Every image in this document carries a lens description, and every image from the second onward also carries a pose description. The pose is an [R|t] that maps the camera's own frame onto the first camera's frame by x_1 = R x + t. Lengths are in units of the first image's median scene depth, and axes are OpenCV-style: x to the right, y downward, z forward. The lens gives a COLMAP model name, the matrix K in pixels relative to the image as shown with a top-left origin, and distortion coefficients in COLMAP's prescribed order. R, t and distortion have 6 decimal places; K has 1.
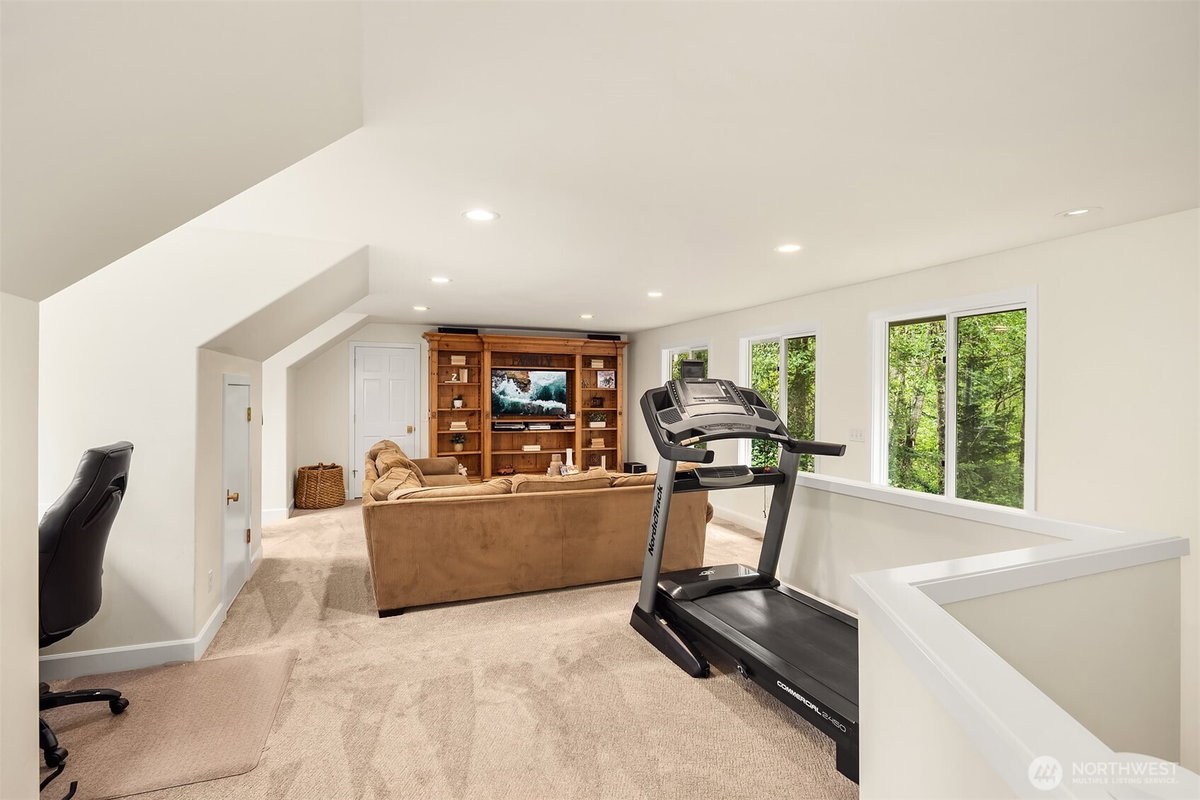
lens RADIAL K [[578.2, 0, 599.0], [0, 578.2, 402.4], [0, 0, 1]] dist [-0.017708, -0.000836]
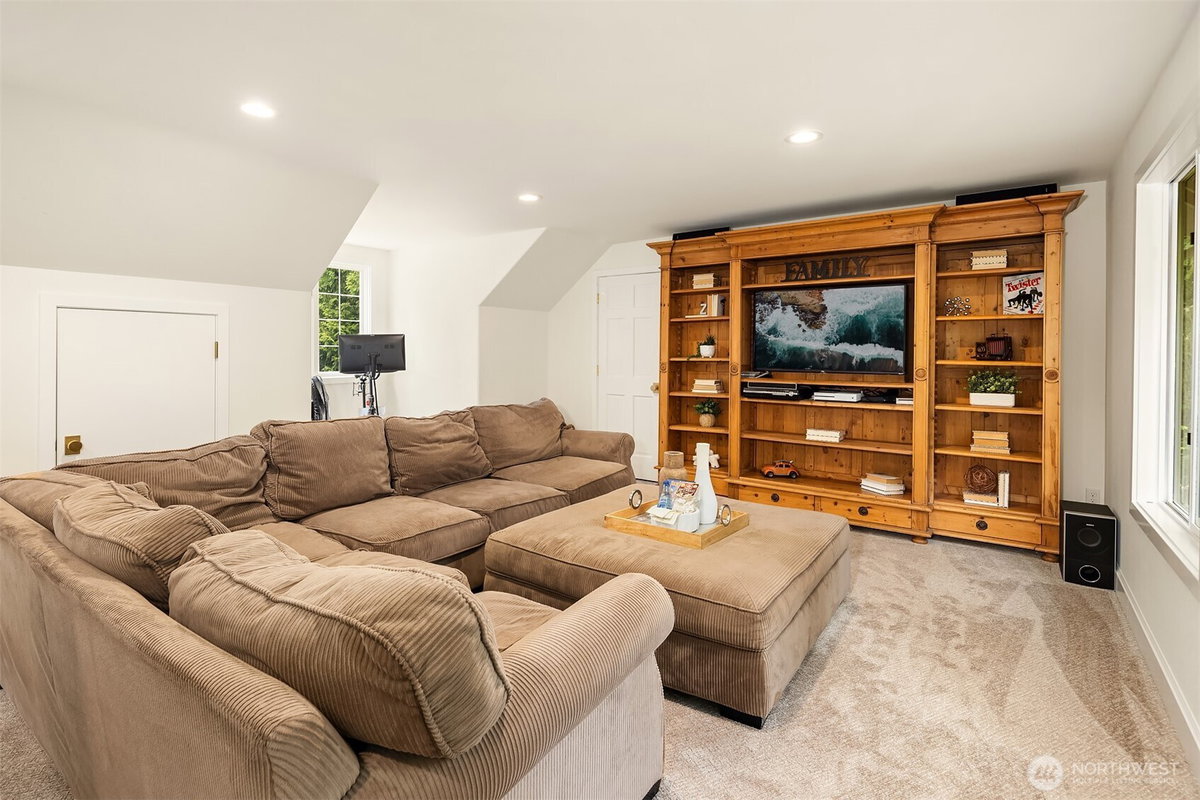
lens RADIAL K [[578.2, 0, 604.7], [0, 578.2, 358.2], [0, 0, 1]] dist [-0.017708, -0.000836]
pose [[0.524632, 0.002448, -0.851326, 0.224043], [-0.015553, 0.999857, -0.006709, 0.015836], [0.851187, 0.016761, 0.524595, 0.556034]]
